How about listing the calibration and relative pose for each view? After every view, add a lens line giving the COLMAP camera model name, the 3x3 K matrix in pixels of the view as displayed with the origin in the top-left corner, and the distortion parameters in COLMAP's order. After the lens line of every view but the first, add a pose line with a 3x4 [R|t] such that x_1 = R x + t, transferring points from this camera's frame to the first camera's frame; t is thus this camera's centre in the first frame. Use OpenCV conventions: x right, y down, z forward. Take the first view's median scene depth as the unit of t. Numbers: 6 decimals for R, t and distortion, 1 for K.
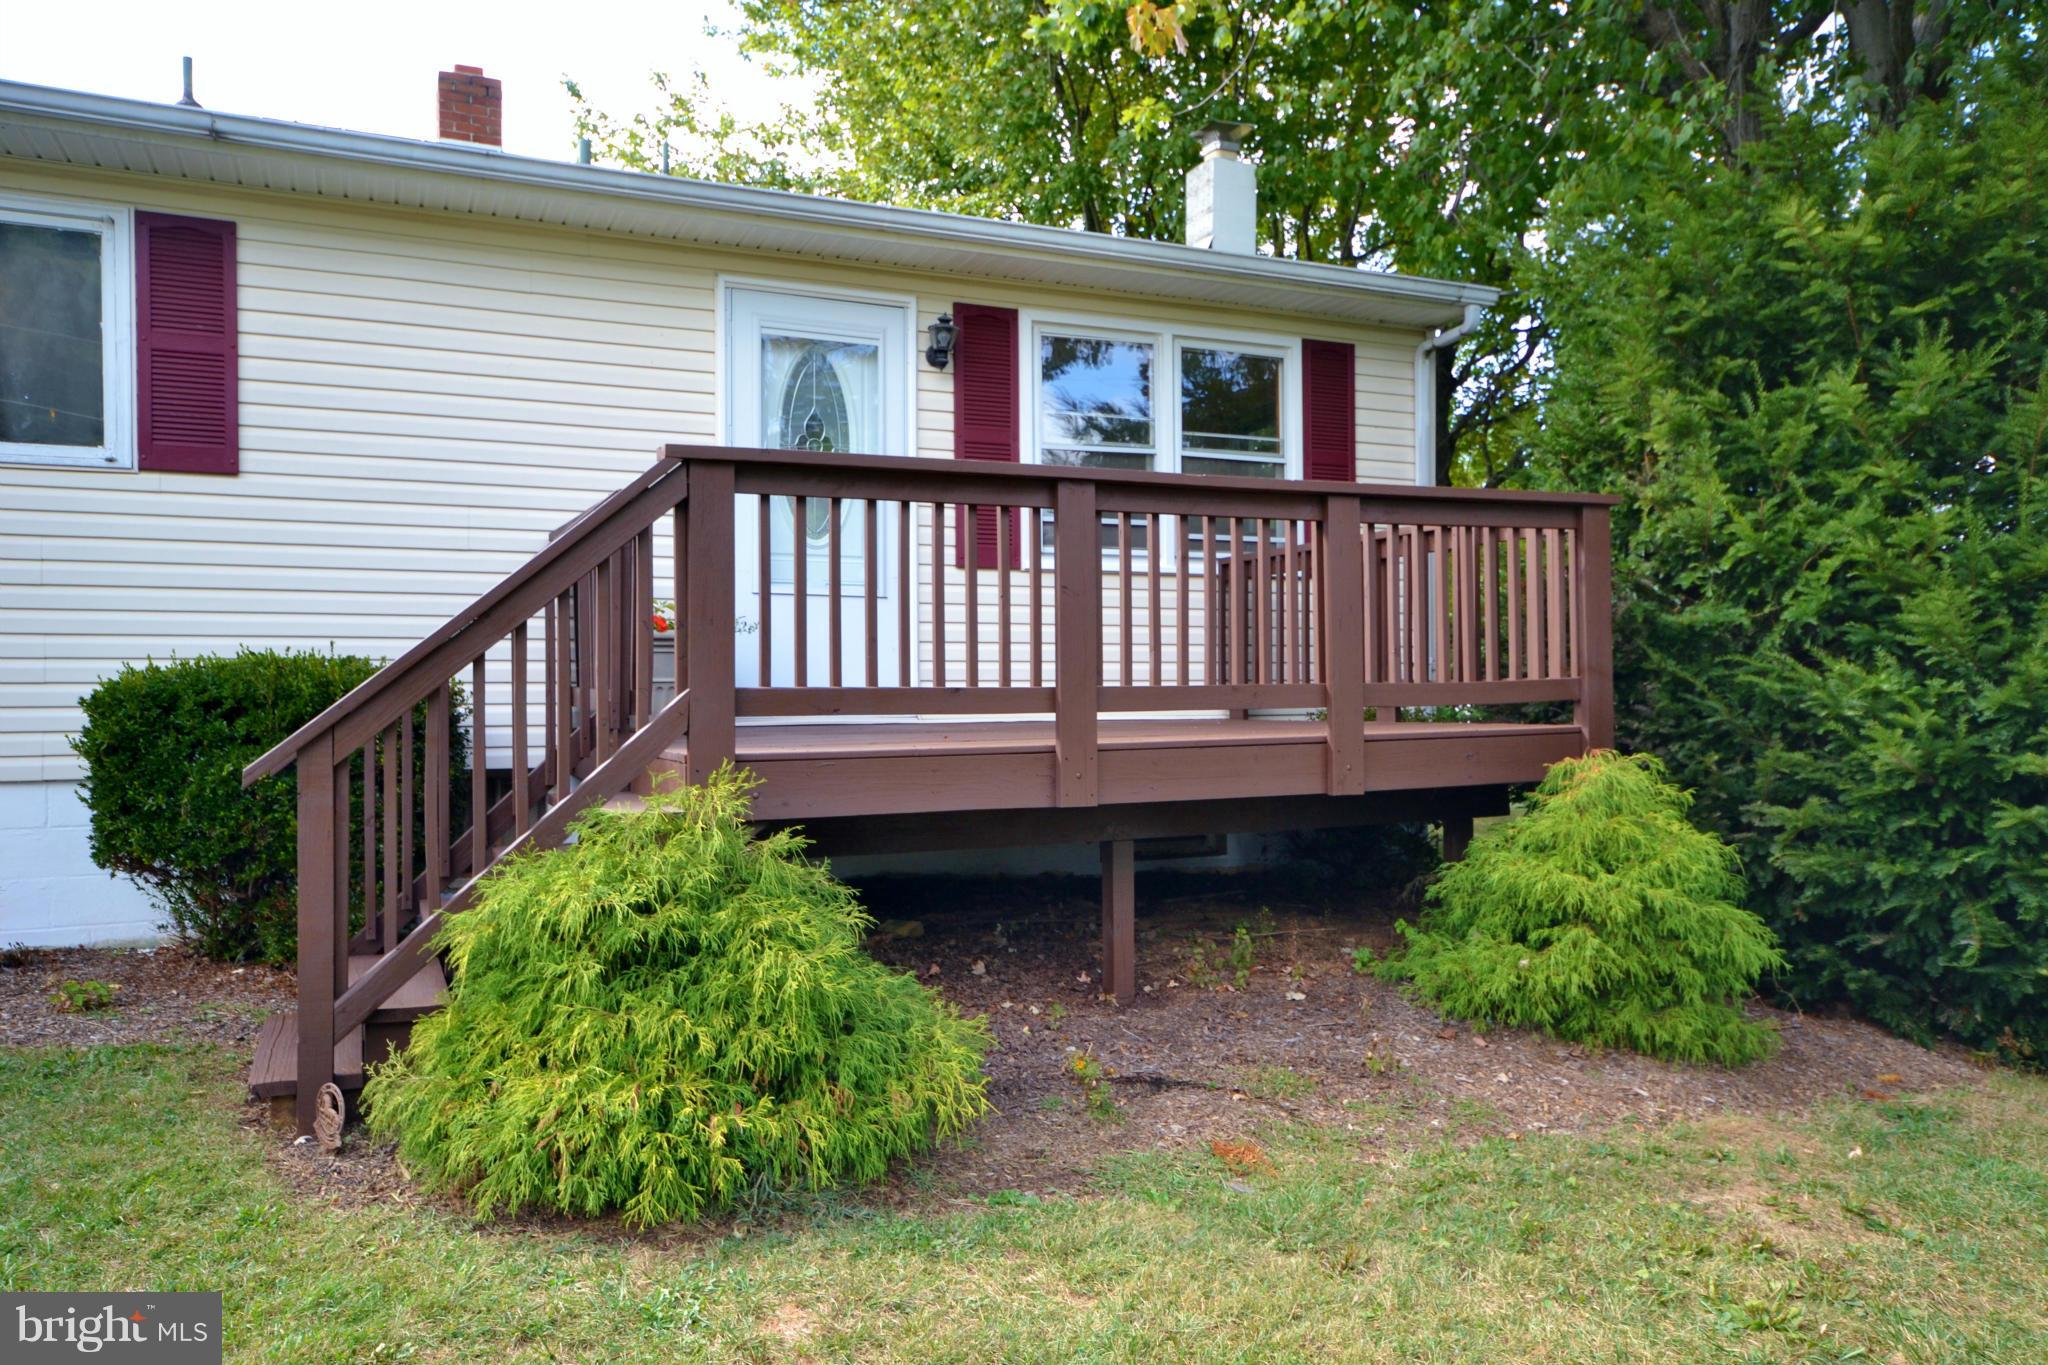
lens RADIAL K [[1443.1, 0, 1024.0], [0, 1443.1, 682.5], [0, 0, 1]] dist [0.000452, 0.004098]
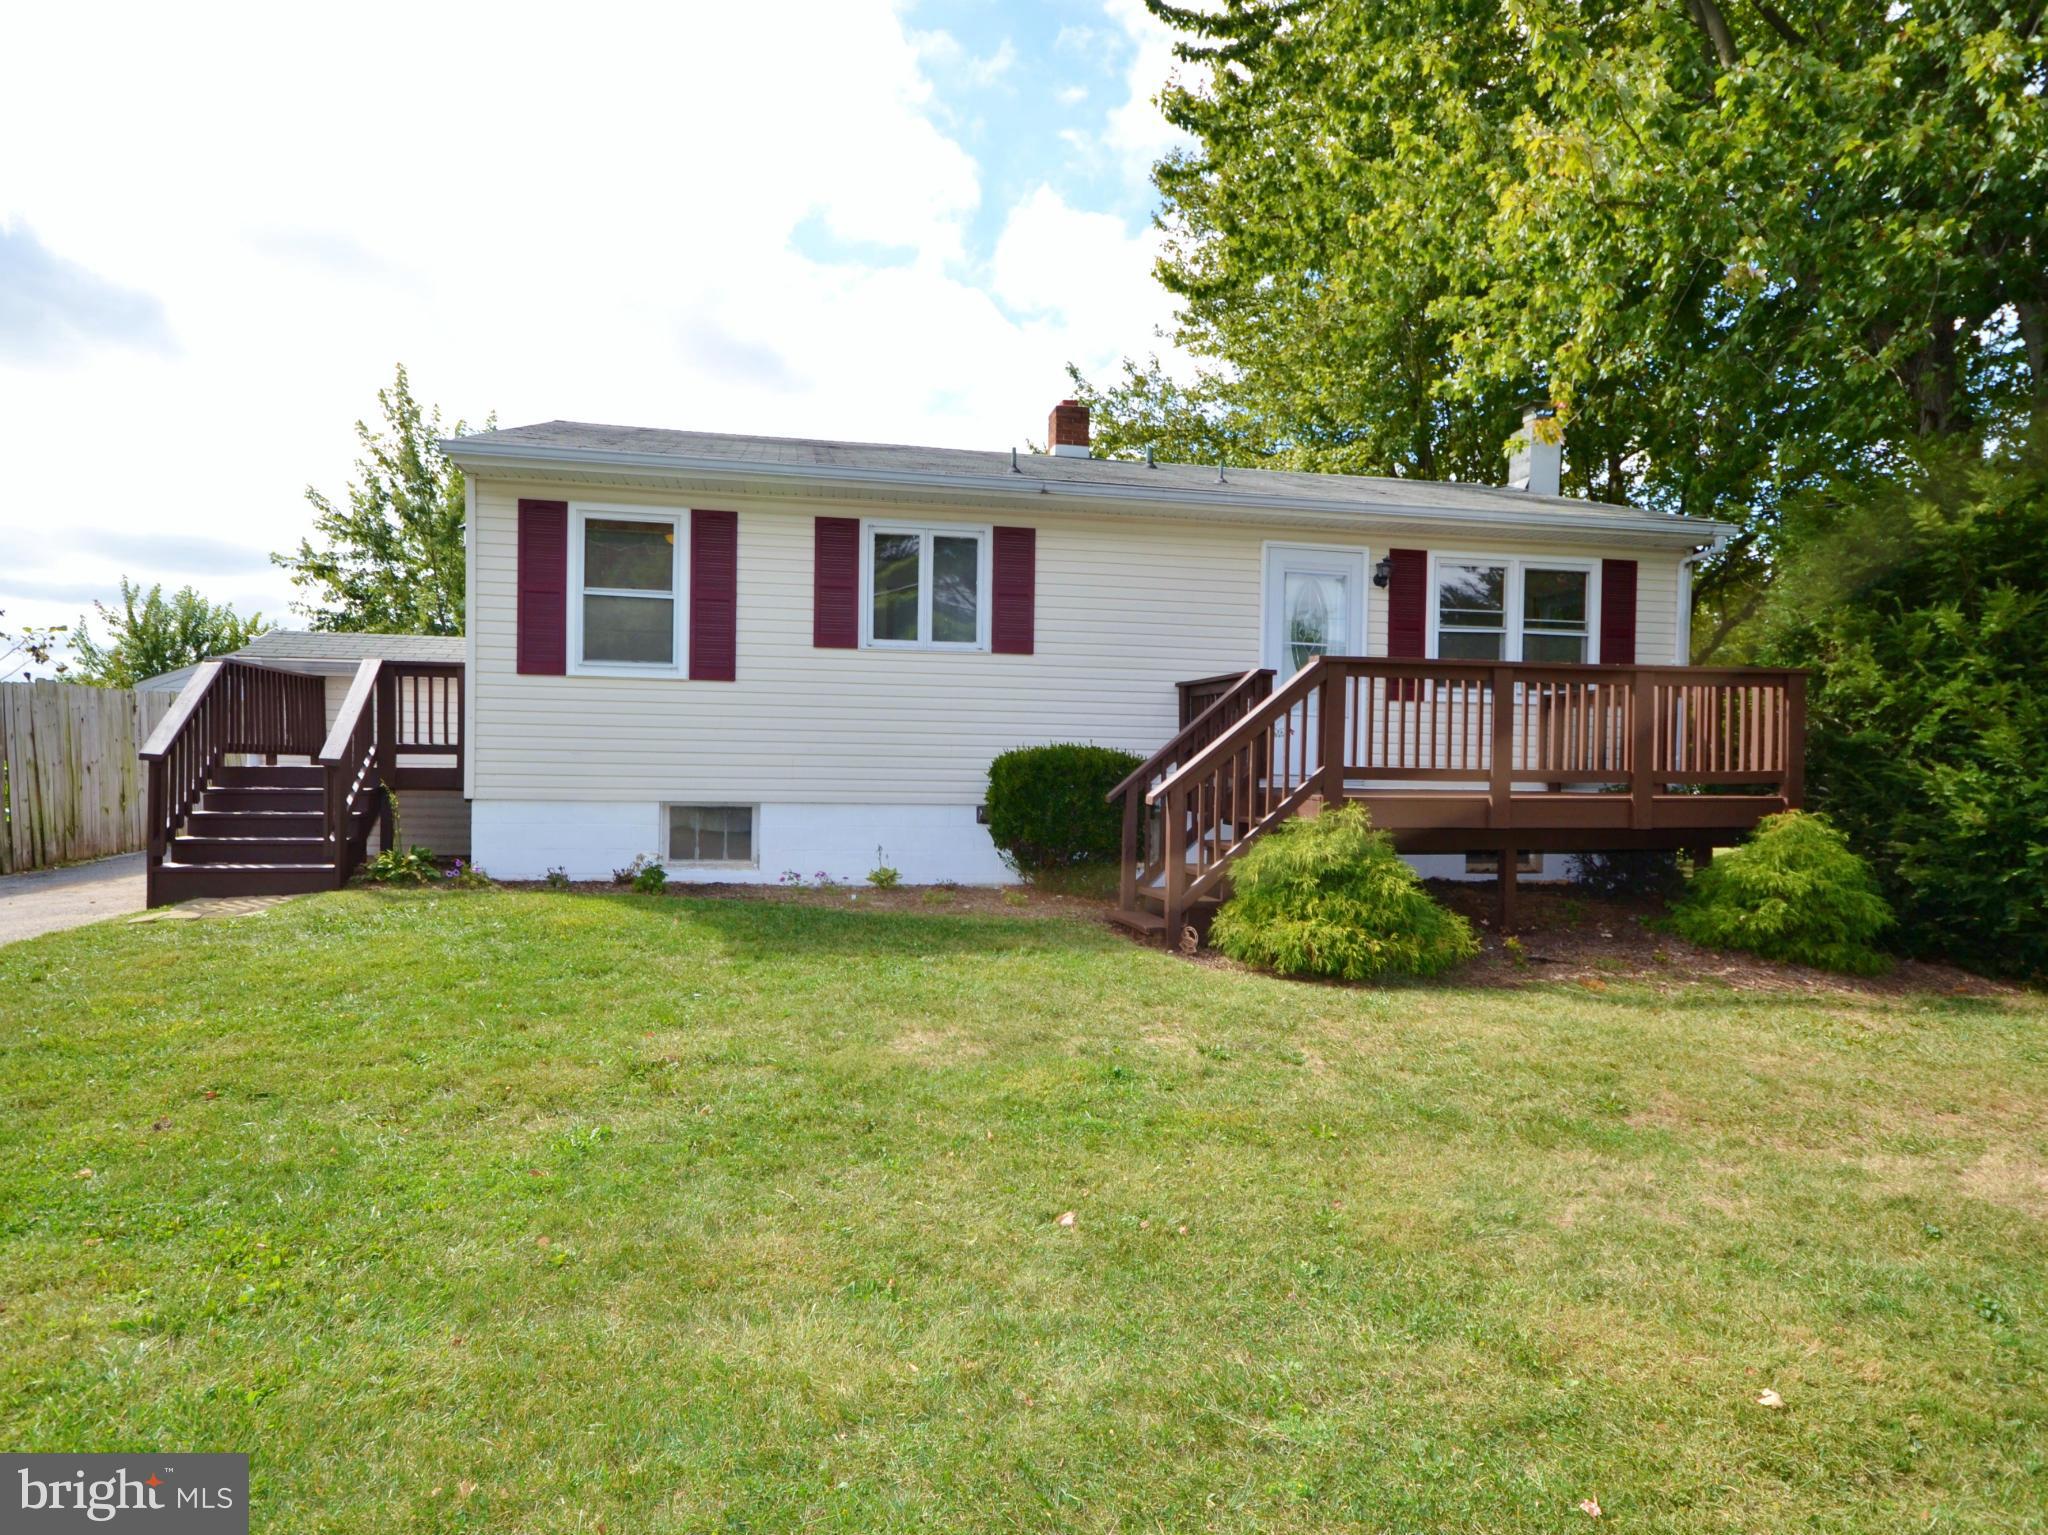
lens RADIAL K [[1112.8, 0, 1027.0], [0, 1112.8, 786.1], [0, 0, 1]] dist [-0.002918, -0.000606]
pose [[0.970840, 0.025925, -0.238323, -0.215111], [-0.020914, 0.999504, 0.023531, 0.003183], [0.238815, -0.017861, 0.970901, -0.614791]]
